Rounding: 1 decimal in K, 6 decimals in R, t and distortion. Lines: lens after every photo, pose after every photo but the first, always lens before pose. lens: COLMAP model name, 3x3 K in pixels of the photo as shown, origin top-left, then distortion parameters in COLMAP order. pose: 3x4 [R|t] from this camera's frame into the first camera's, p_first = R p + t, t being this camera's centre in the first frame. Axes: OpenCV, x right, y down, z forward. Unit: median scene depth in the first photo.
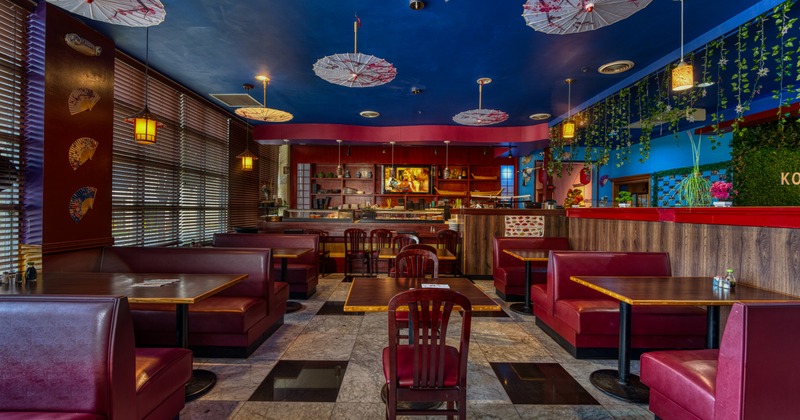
lens RADIAL K [[326.1, 0, 396.5], [0, 326.1, 211.9], [0, 0, 1]] dist [-0.013048, -0.000324]
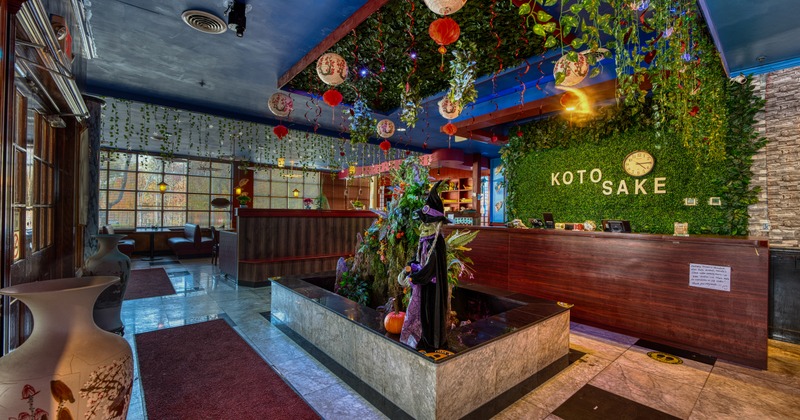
lens RADIAL K [[326.1, 0, 396.5], [0, 326.1, 211.9], [0, 0, 1]] dist [-0.013048, -0.000324]
pose [[0.641863, -0.010712, -0.766744, 2.319727], [-0.005675, 0.999809, -0.018719, 0.018201], [0.766798, 0.016367, 0.641680, 0.041063]]
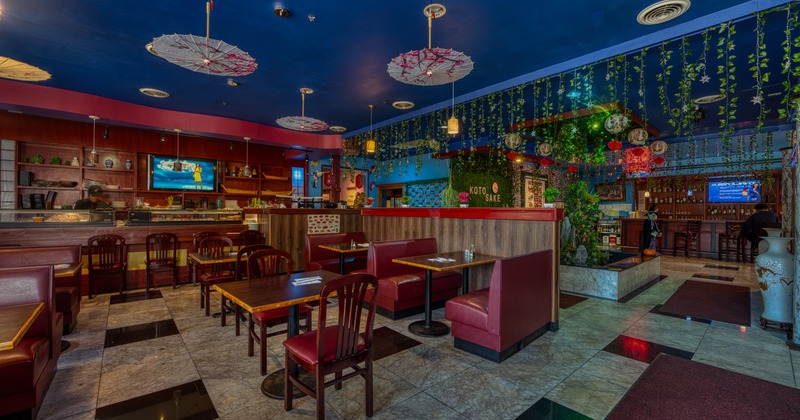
lens RADIAL K [[326.1, 0, 396.5], [0, 326.1, 211.9], [0, 0, 1]] dist [-0.013048, -0.000324]
pose [[0.754293, -0.006921, 0.656501, -0.220512], [0.005859, 0.999976, 0.003810, -0.000721], [-0.656511, 0.000972, 0.754315, -0.015514]]
